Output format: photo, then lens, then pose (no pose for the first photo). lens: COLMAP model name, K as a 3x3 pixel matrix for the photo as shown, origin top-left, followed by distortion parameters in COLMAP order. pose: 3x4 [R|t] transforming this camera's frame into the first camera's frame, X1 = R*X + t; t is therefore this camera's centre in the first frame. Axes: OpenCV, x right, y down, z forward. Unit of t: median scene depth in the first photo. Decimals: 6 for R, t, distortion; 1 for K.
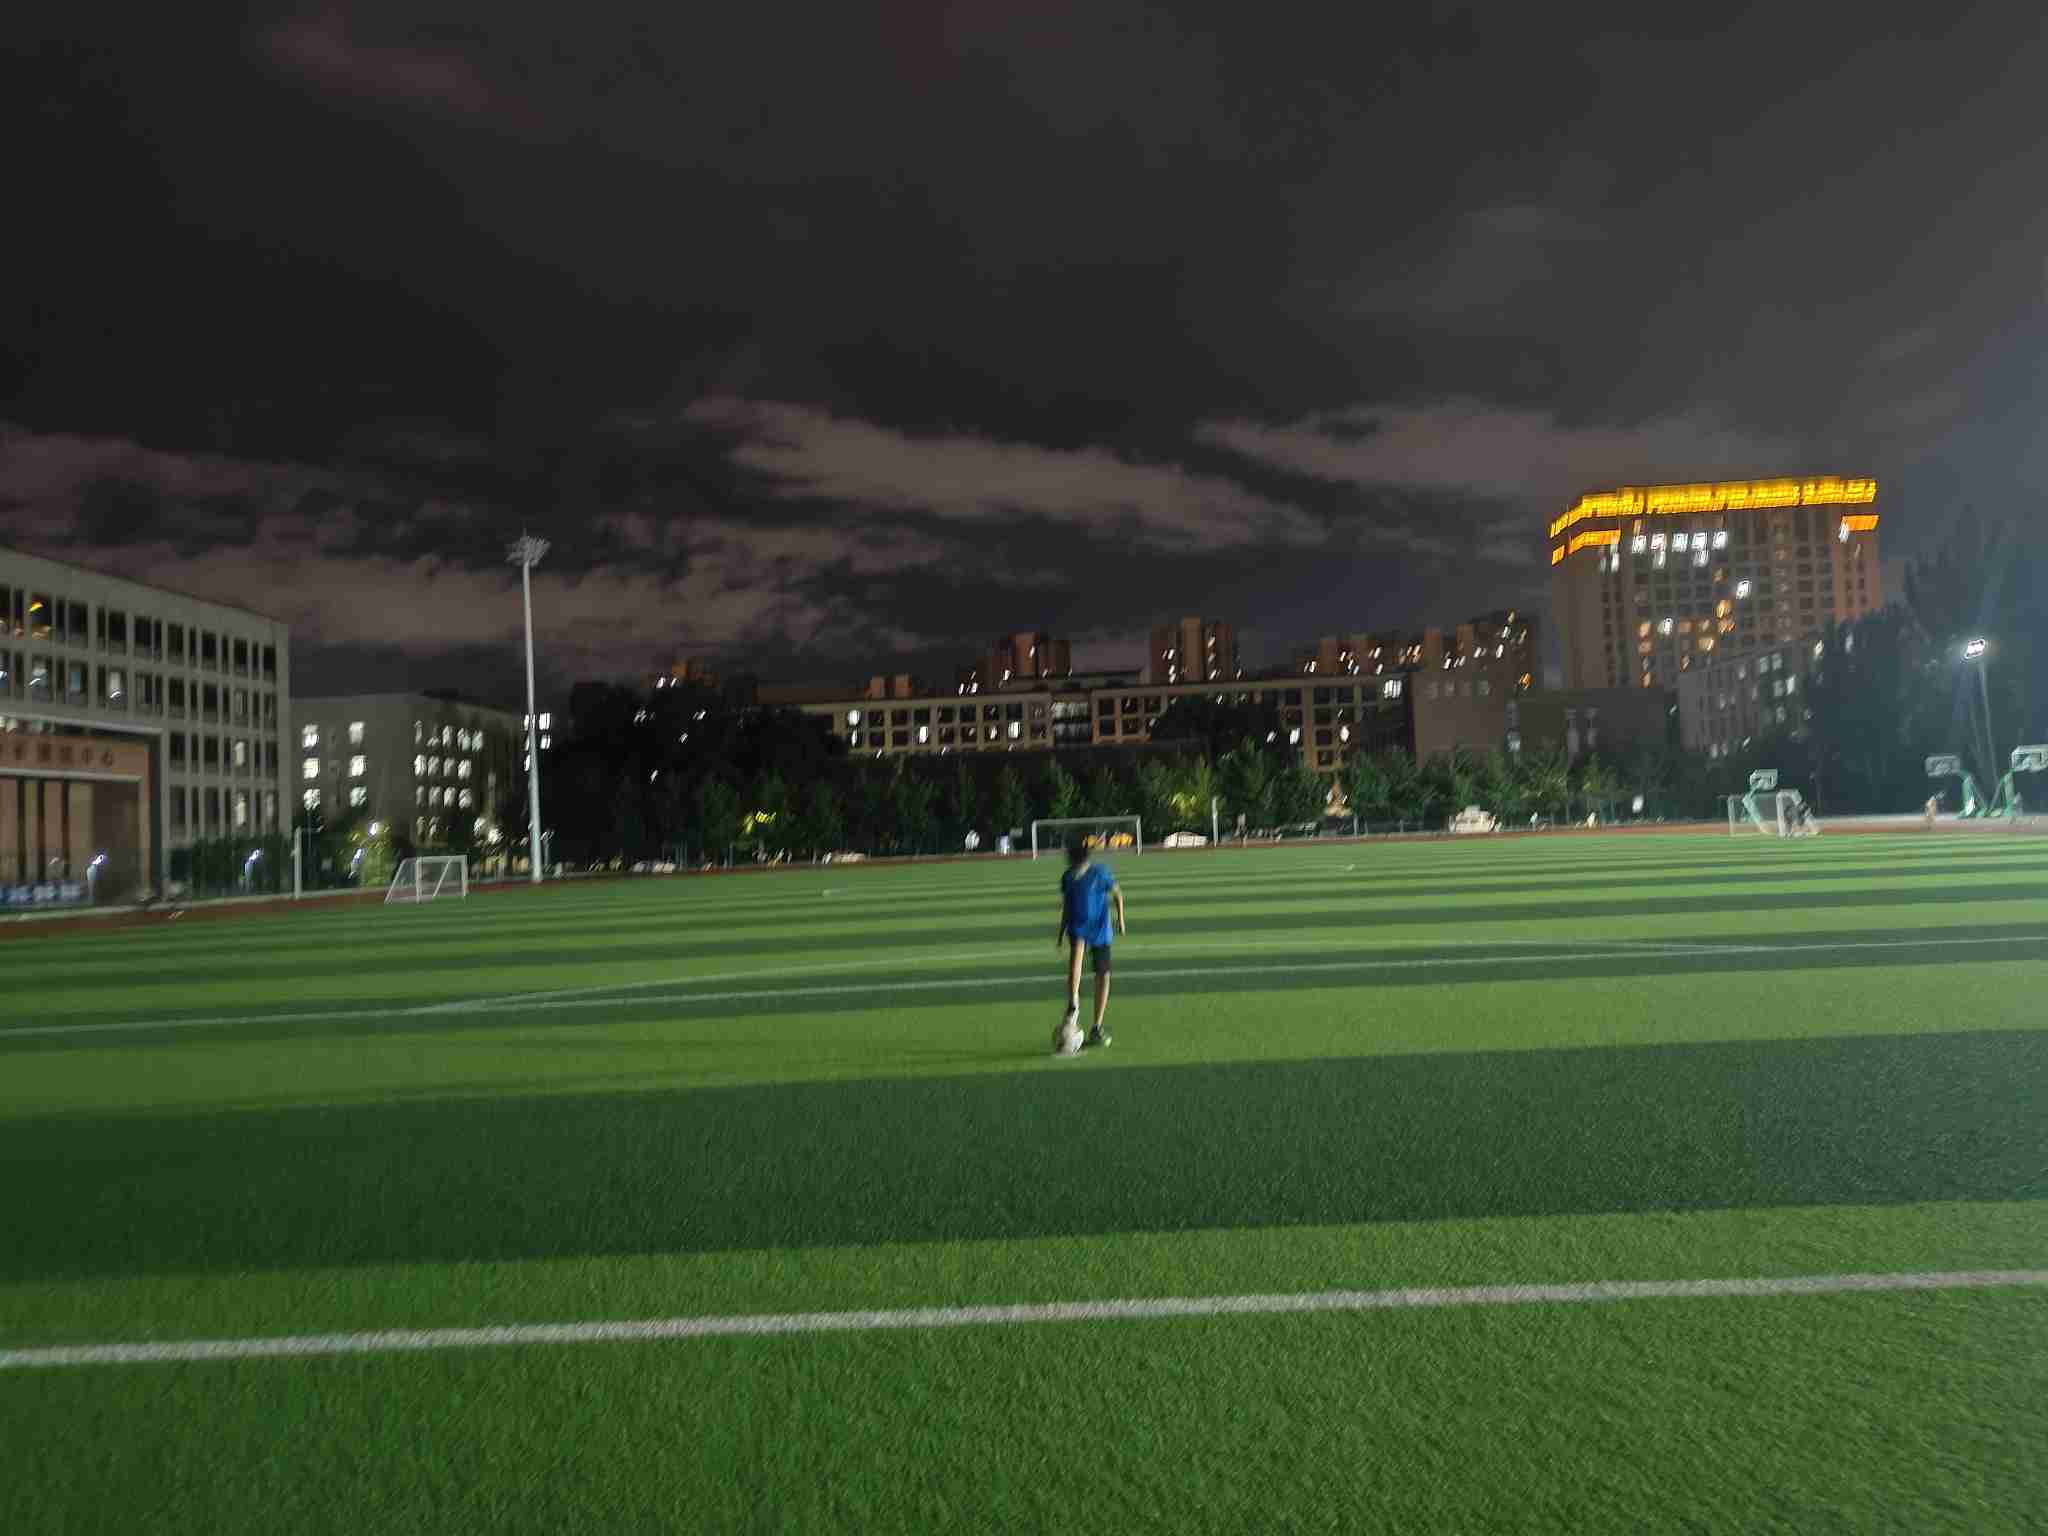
lens RADIAL K [[1500.1, 0, 1032.5], [0, 1500.1, 755.3], [0, 0, 1]] dist [0.017180, -0.003061]
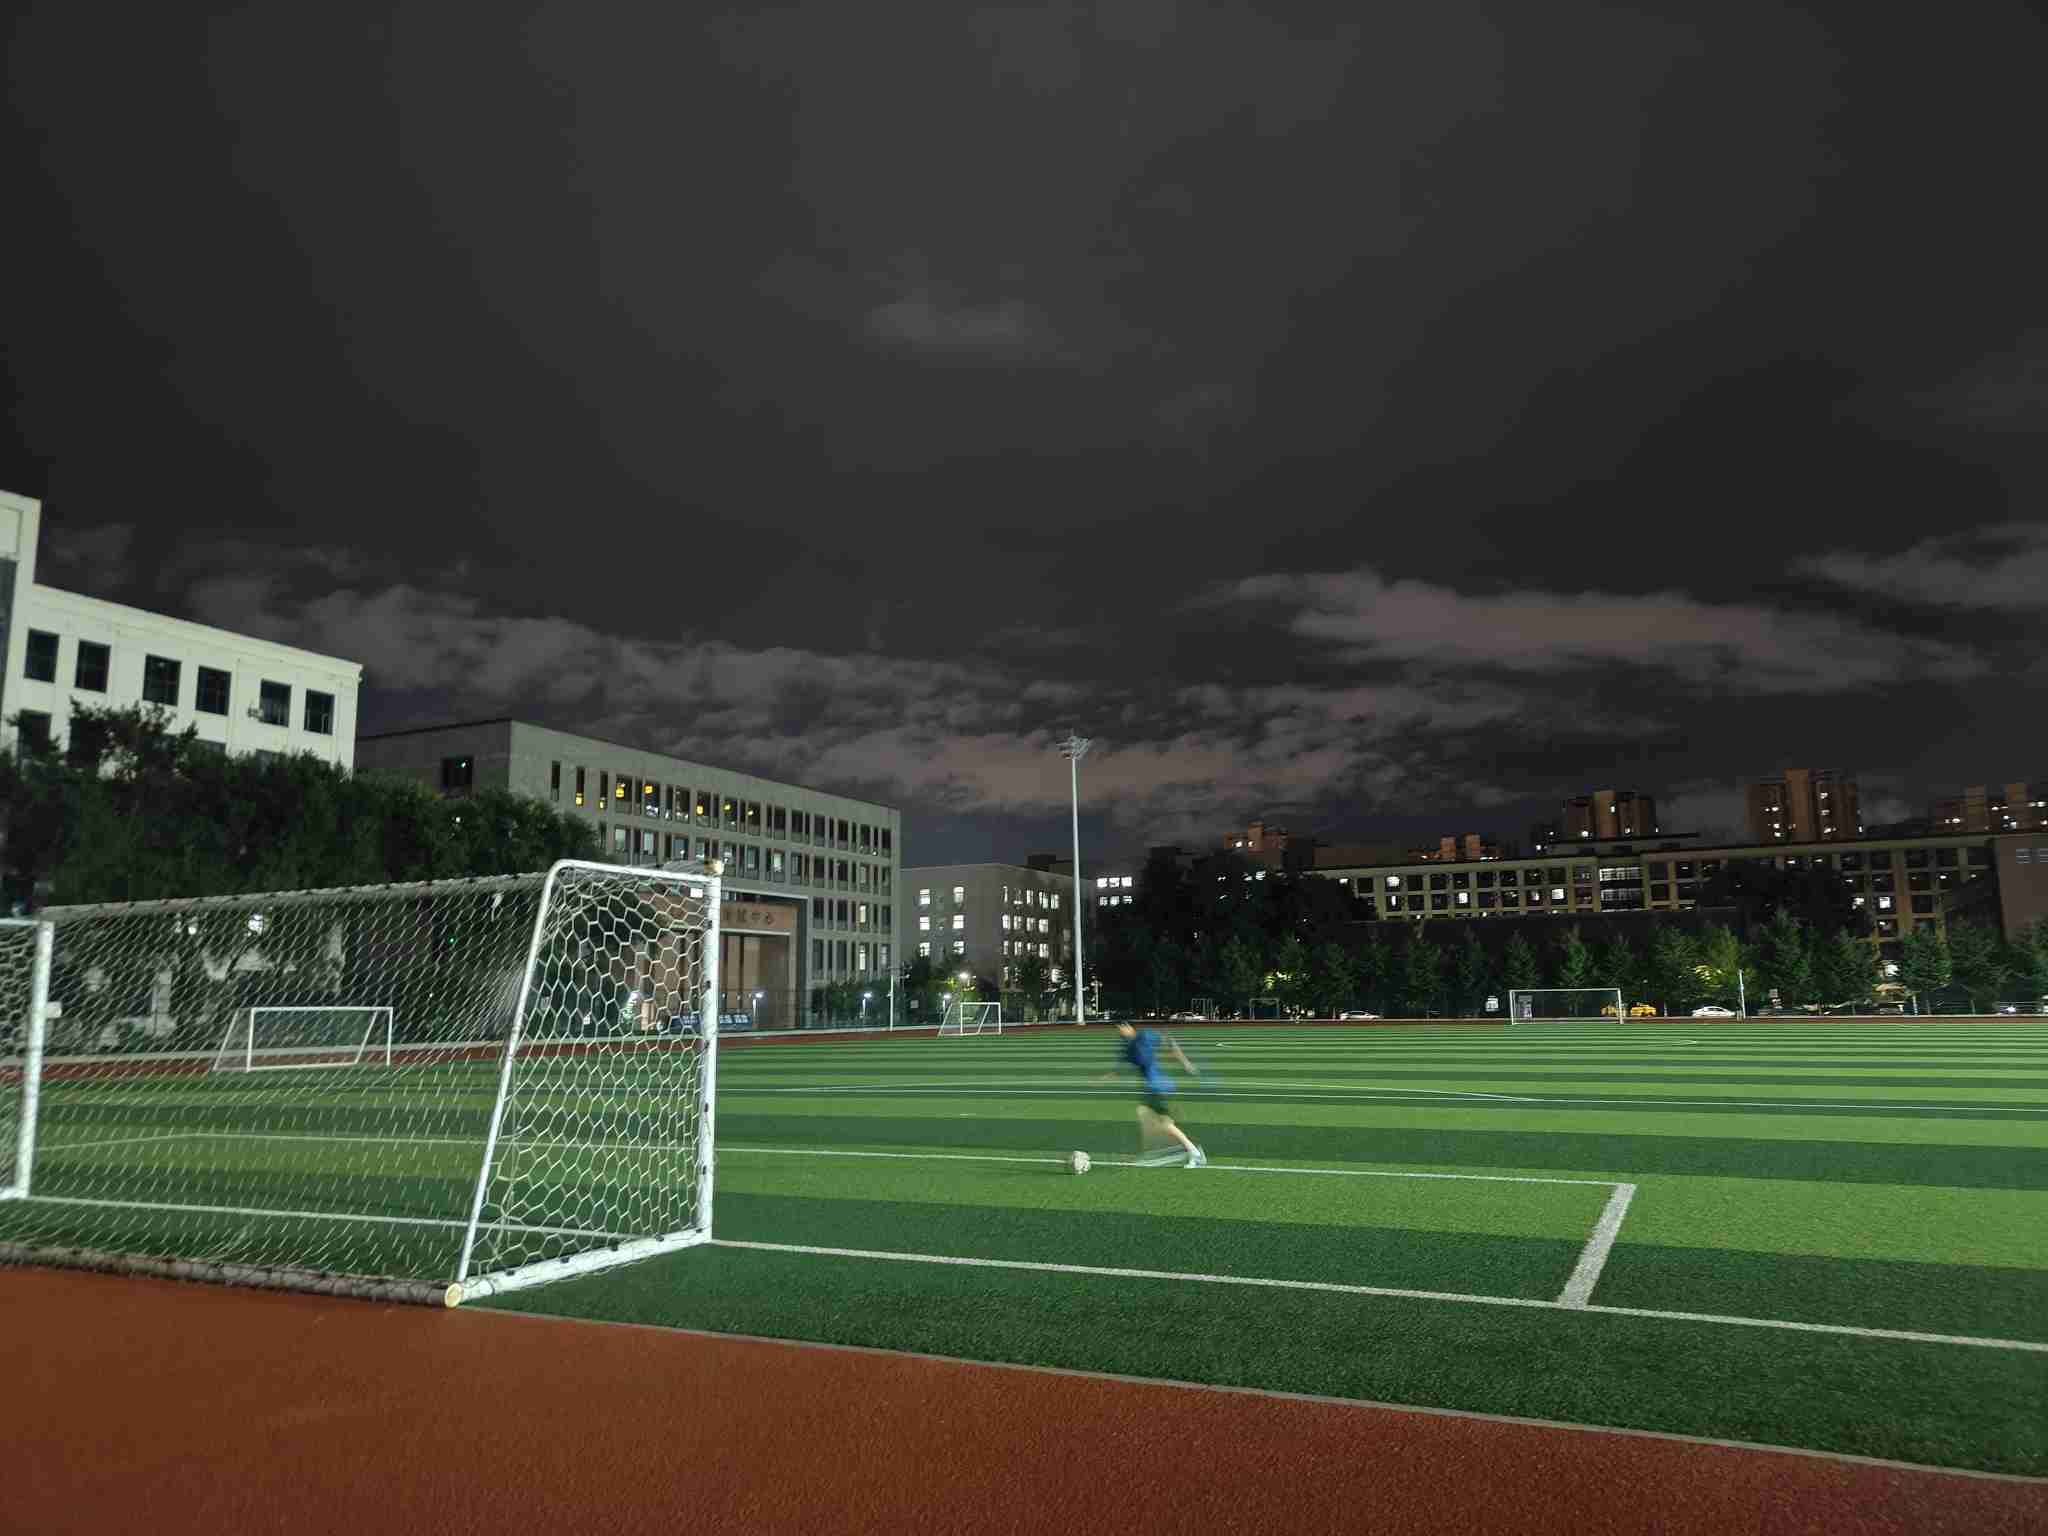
lens RADIAL K [[1474.7, 0, 1024.0], [0, 1474.7, 768.0], [0, 0, 1]] dist [0.062350, -0.085750]
pose [[0.919121, -0.027863, -0.392990, 0.089874], [-0.009336, 0.995676, -0.092427, -0.009672], [0.393865, 0.088621, 0.914886, -0.096215]]
